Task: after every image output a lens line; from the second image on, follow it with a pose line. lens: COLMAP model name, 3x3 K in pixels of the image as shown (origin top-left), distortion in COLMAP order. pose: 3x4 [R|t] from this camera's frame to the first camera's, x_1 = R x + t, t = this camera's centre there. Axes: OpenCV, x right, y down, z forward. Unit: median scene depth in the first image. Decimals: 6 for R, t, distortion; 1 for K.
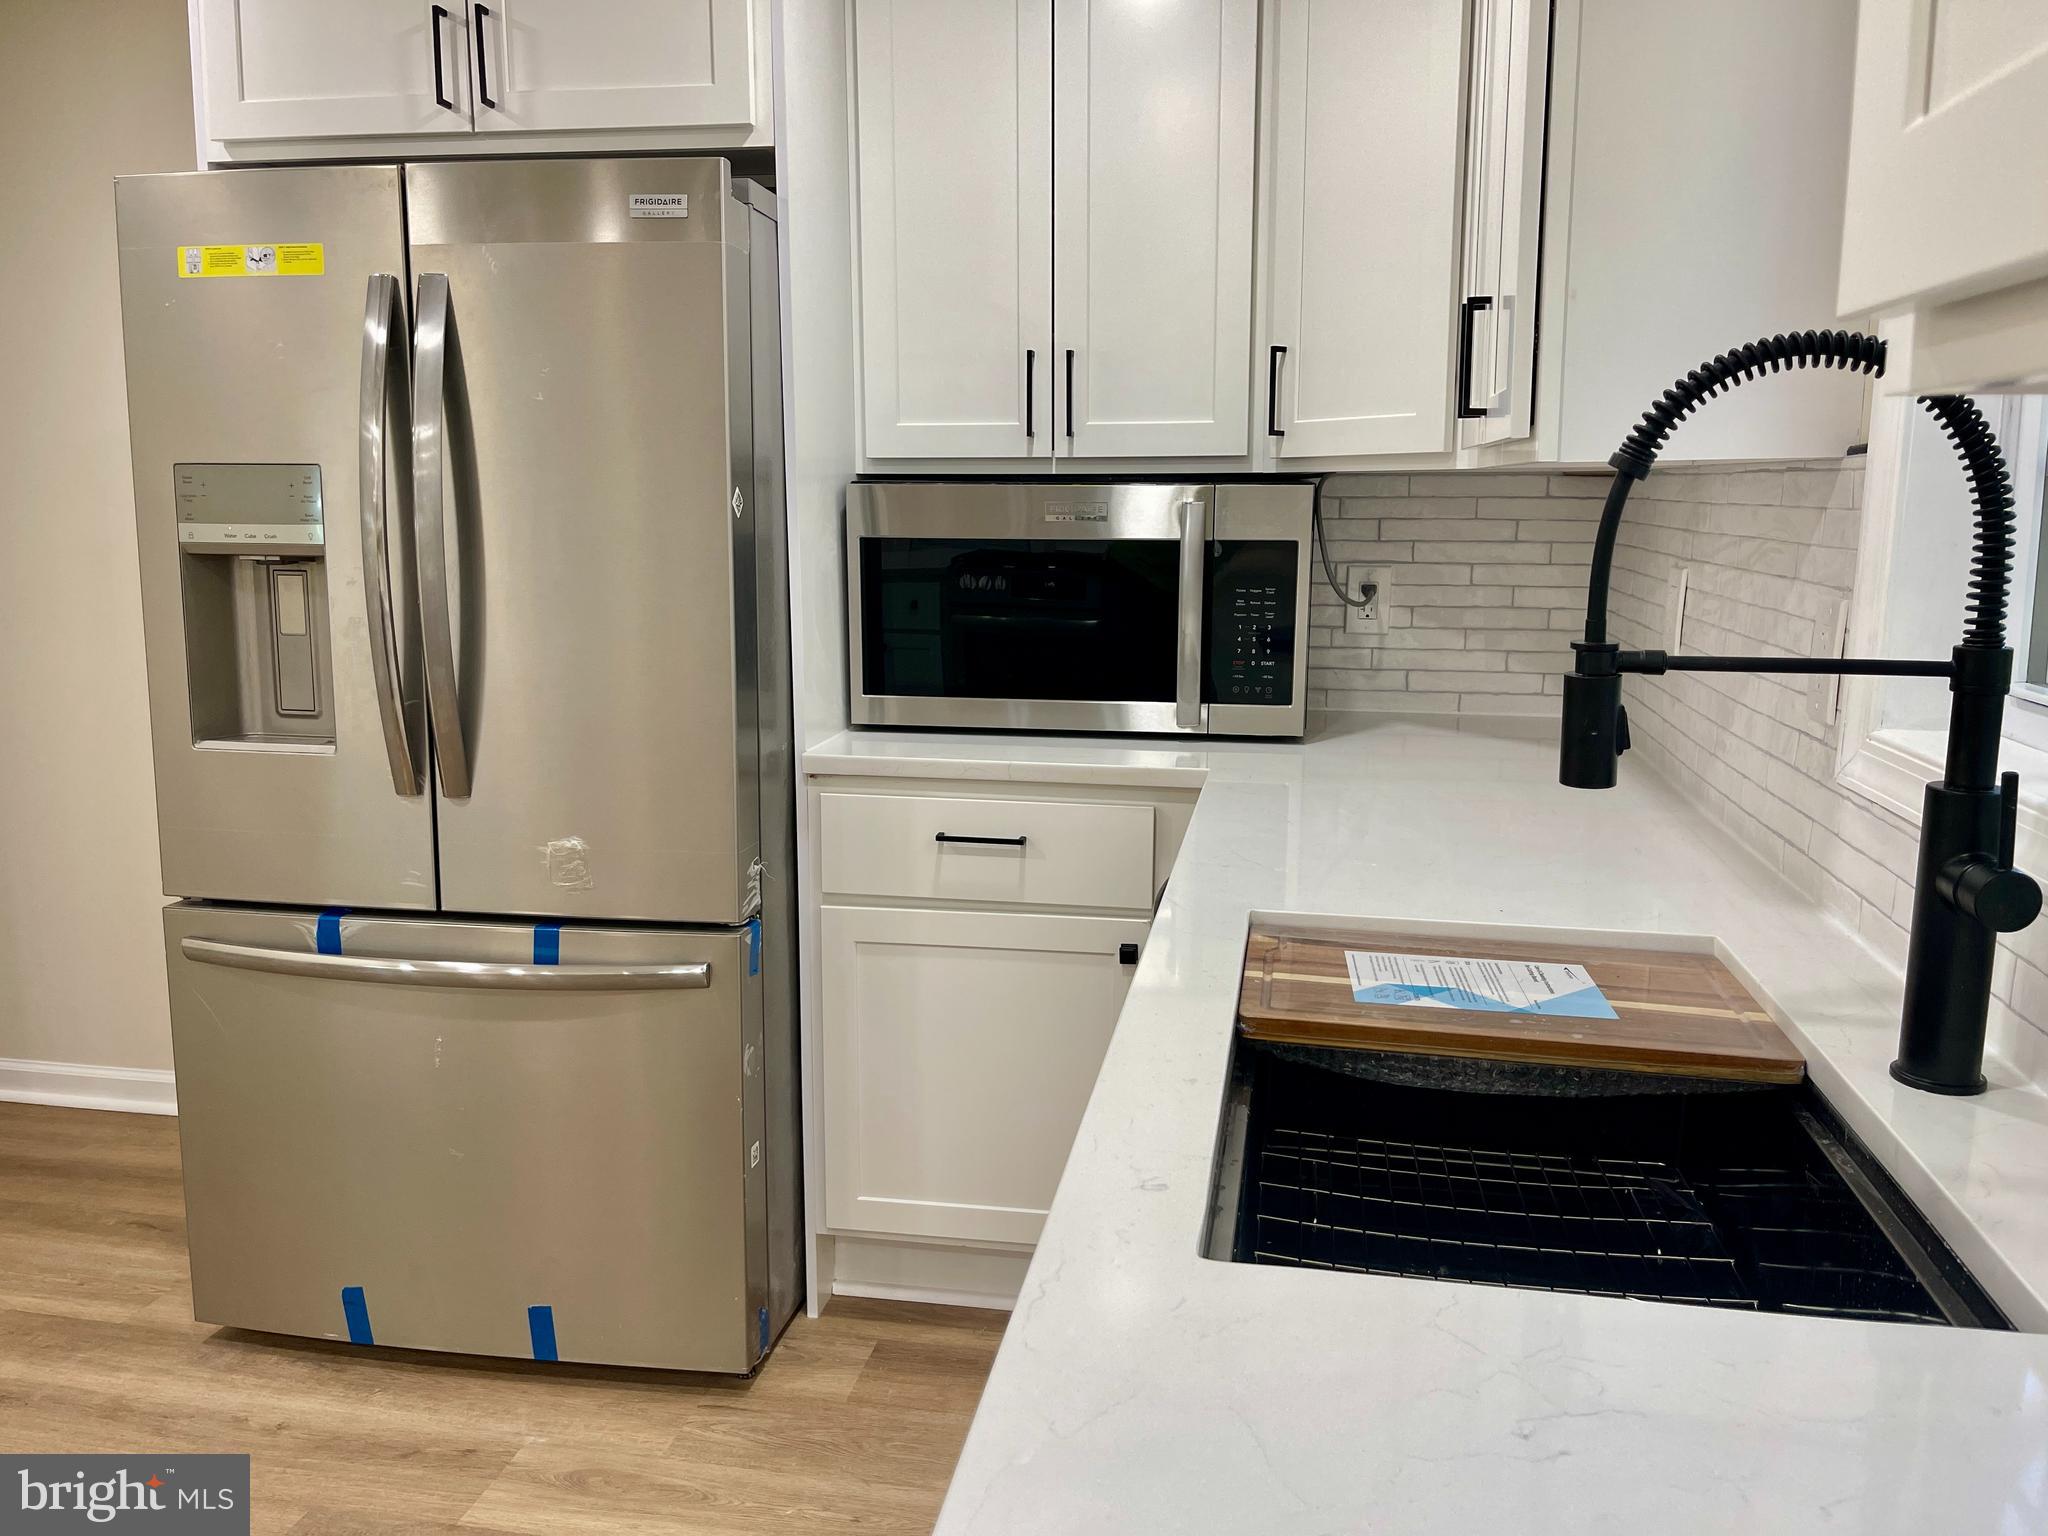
lens RADIAL K [[1545.7, 0, 1026.7], [0, 1545.7, 756.1], [0, 0, 1]] dist [0.064978, -0.086974]
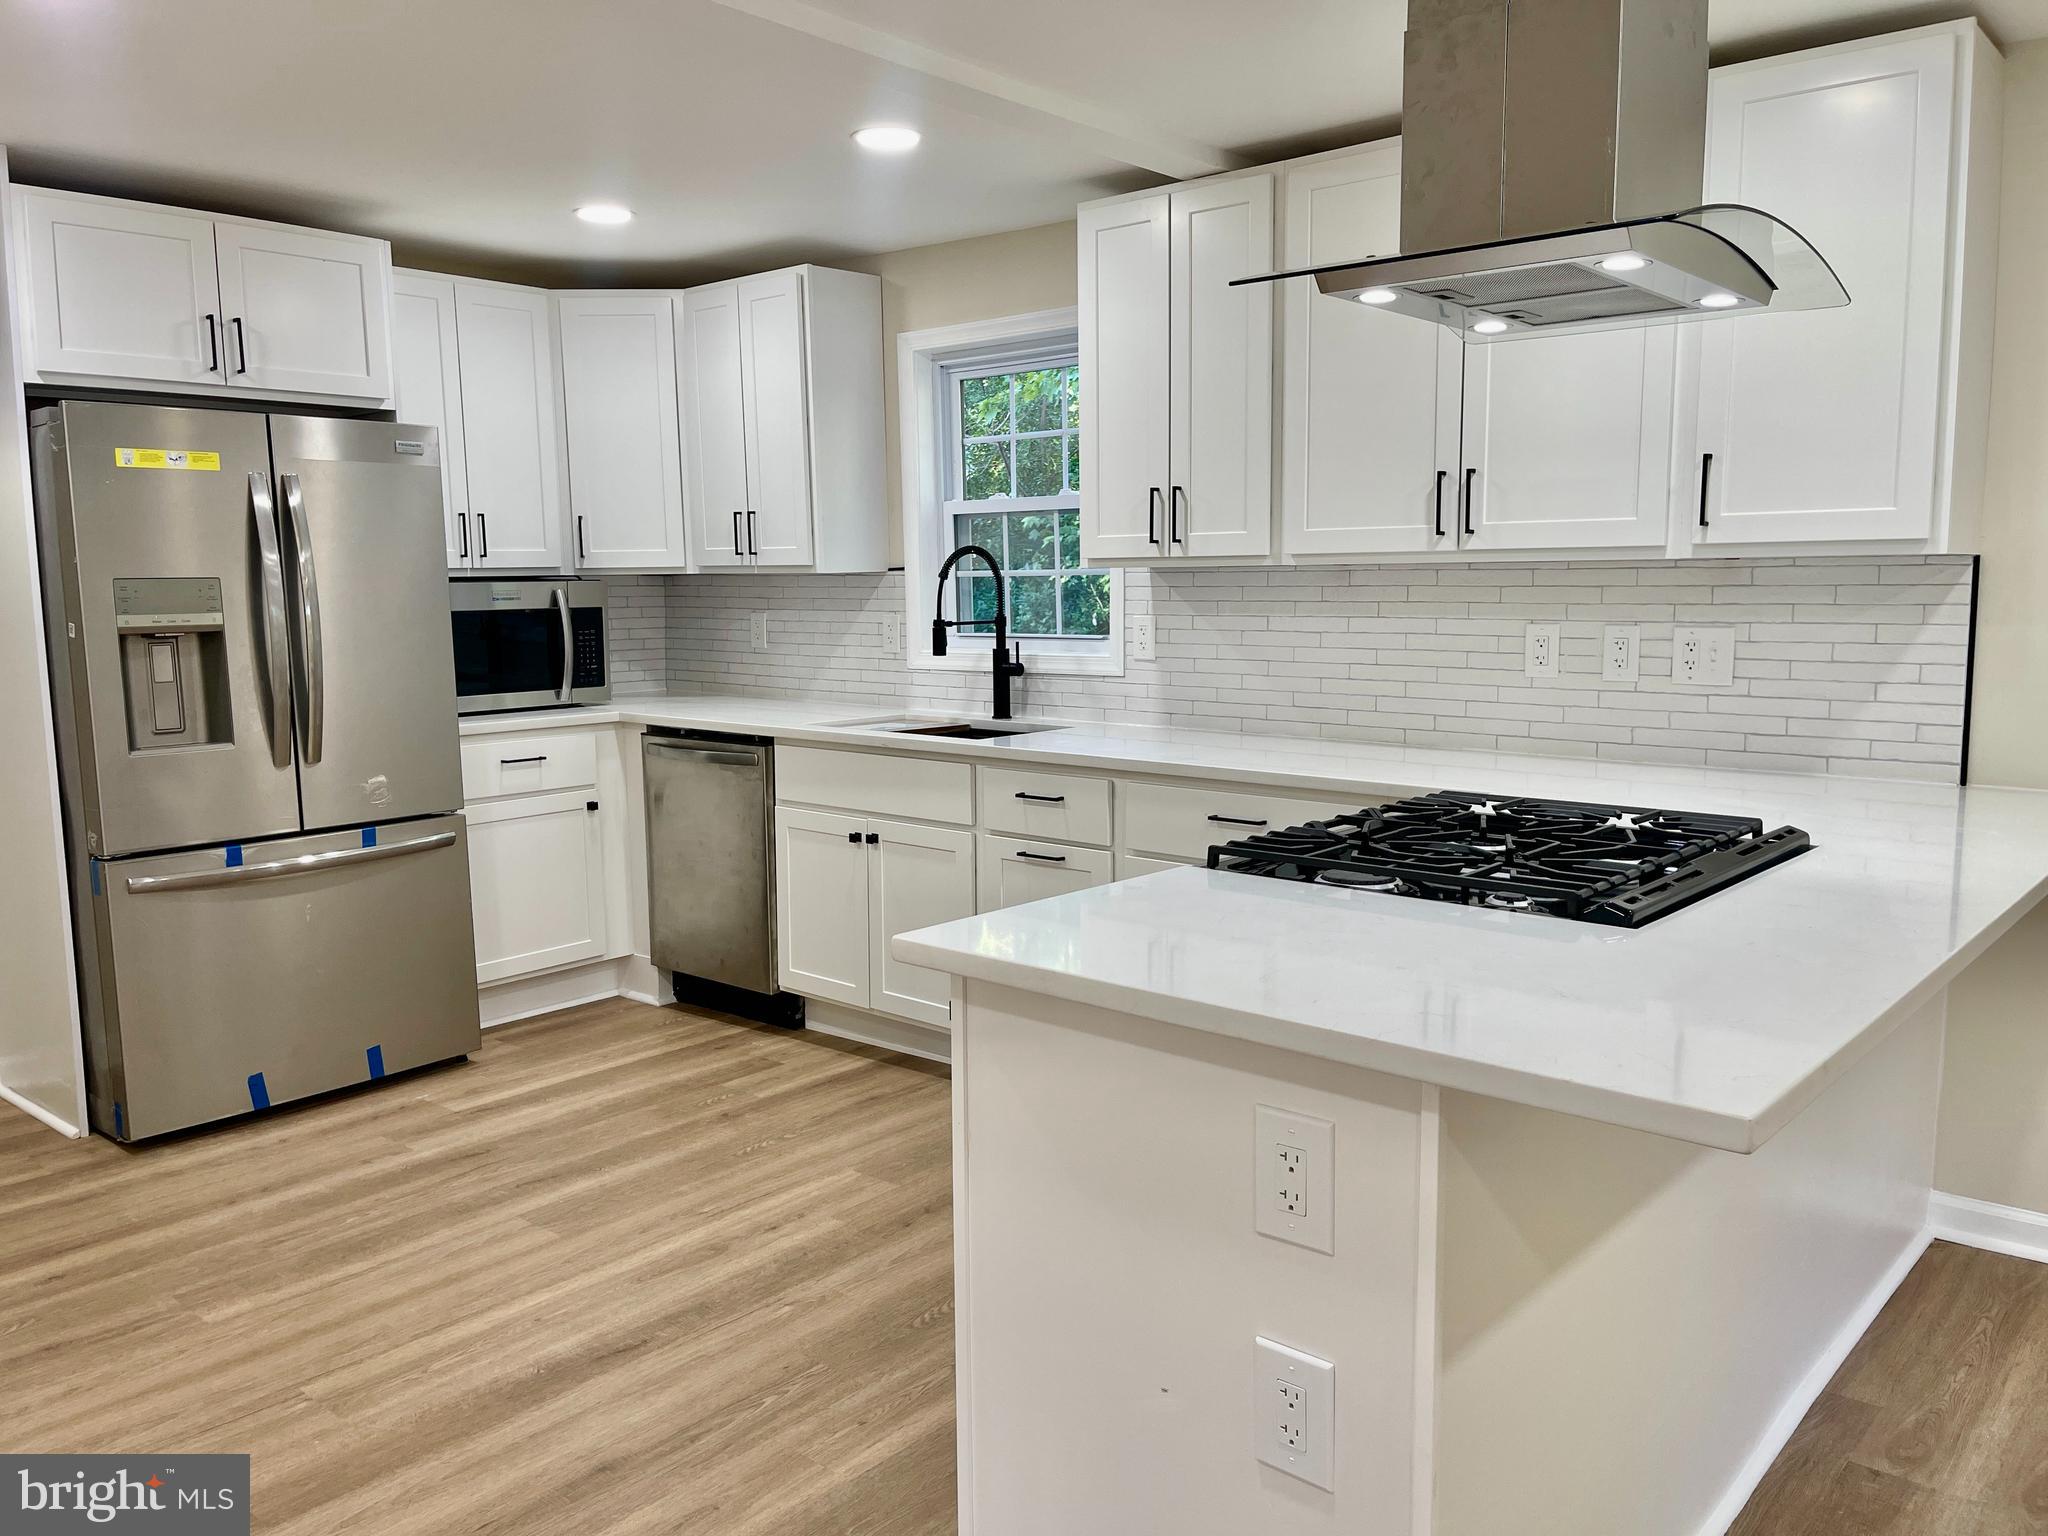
lens RADIAL K [[1545.7, 0, 1039.7], [0, 1545.7, 762.3], [0, 0, 1]] dist [0.064978, -0.086974]
pose [[0.509561, -0.114885, 0.852730, -1.388261], [0.157687, 0.986730, 0.038710, 0.083535], [-0.845862, 0.114739, 0.520915, -0.596766]]
